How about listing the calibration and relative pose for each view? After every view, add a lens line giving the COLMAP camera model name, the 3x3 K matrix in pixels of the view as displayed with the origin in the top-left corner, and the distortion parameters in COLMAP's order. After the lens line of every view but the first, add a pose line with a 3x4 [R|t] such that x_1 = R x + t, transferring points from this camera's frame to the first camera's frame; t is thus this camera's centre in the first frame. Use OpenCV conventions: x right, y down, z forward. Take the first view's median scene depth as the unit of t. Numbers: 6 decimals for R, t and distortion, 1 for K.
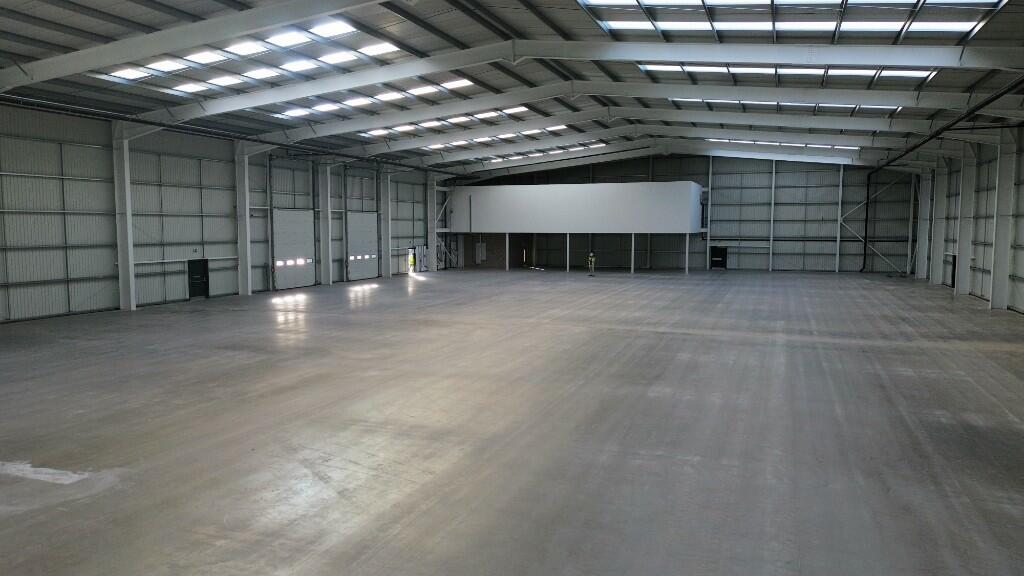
lens RADIAL K [[721.9, 0, 517.0], [0, 721.9, 286.1], [0, 0, 1]] dist [0.040671, 0.000963]
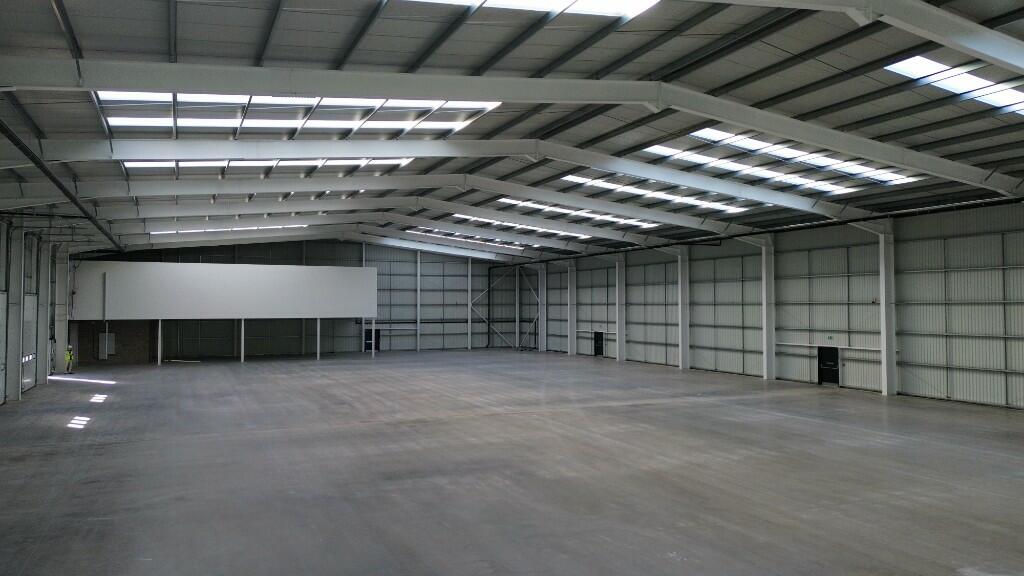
lens RADIAL K [[721.9, 0, 517.0], [0, 721.9, 286.1], [0, 0, 1]] dist [0.040671, 0.000963]
pose [[0.706491, 0.017232, 0.707512, -0.347724], [0.063989, 0.994053, -0.088108, -0.013179], [-0.704823, 0.107521, 0.701187, 0.128221]]
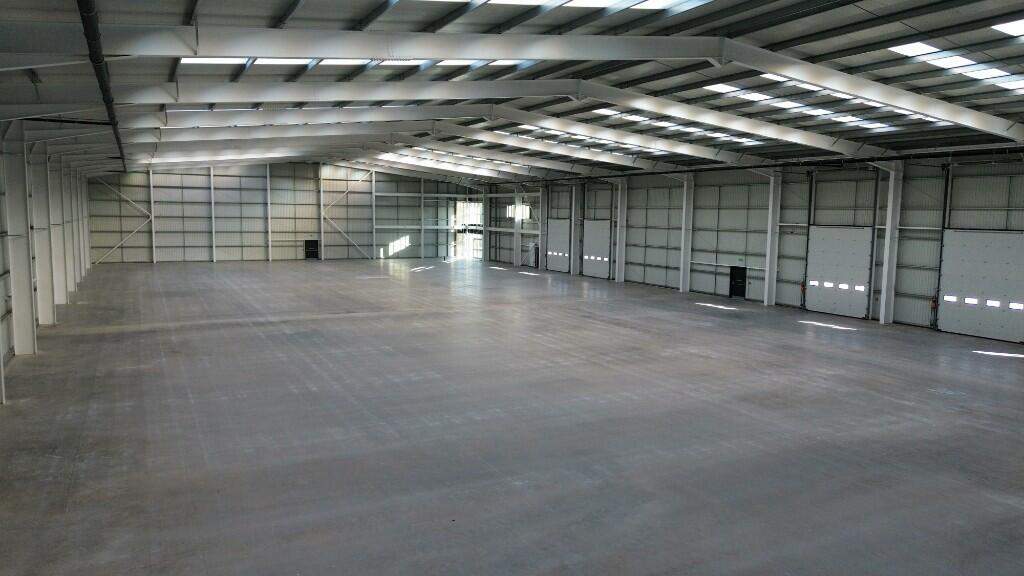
lens RADIAL K [[721.9, 0, 517.0], [0, 721.9, 286.1], [0, 0, 1]] dist [0.040671, 0.000963]
pose [[-0.673477, 0.035669, -0.738347, 0.172377], [-0.105251, 0.984032, 0.143542, -0.033276], [0.731677, 0.174384, -0.658969, 0.362348]]
